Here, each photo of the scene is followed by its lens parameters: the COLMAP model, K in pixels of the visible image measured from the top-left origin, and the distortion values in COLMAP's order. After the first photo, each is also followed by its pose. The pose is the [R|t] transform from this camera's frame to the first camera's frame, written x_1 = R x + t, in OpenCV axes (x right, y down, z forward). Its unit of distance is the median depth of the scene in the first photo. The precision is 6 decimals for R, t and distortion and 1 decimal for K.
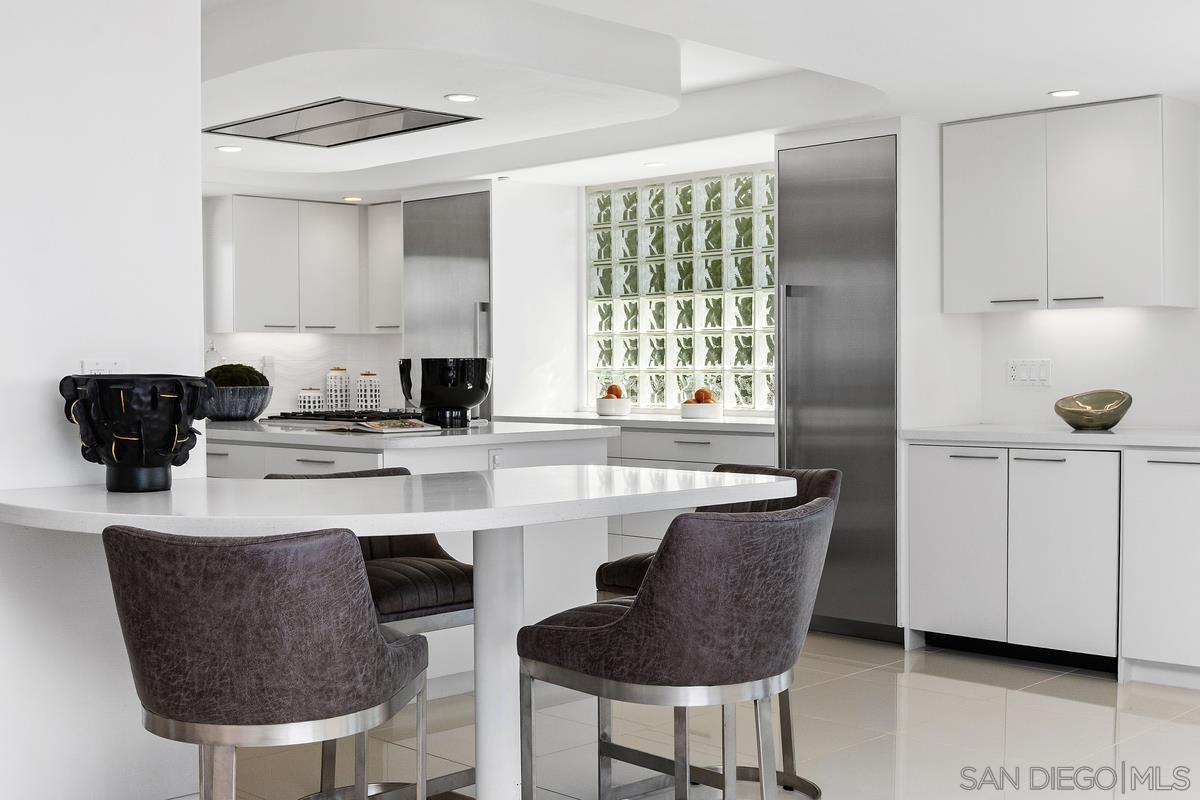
lens RADIAL K [[1506.9, 0, 600.9], [0, 1506.9, 393.5], [0, 0, 1]] dist [-0.031387, 0.000000]
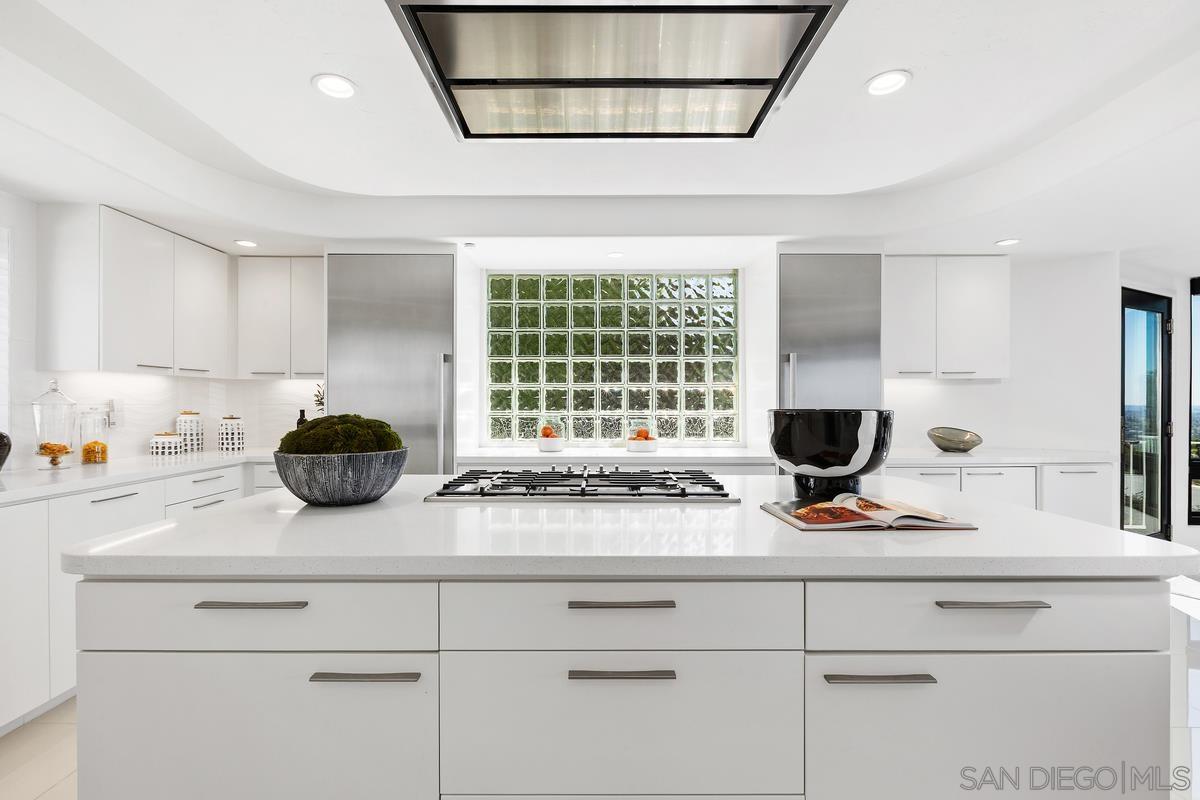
lens RADIAL K [[542.9, 0, 594.5], [0, 542.9, 408.0], [0, 0, 1]] dist [-0.002665, -0.000336]
pose [[0.697013, 0.000999, 0.717057, -0.346677], [0.007713, 0.999931, -0.008890, -0.019930], [-0.717017, 0.011728, 0.696957, 0.778854]]
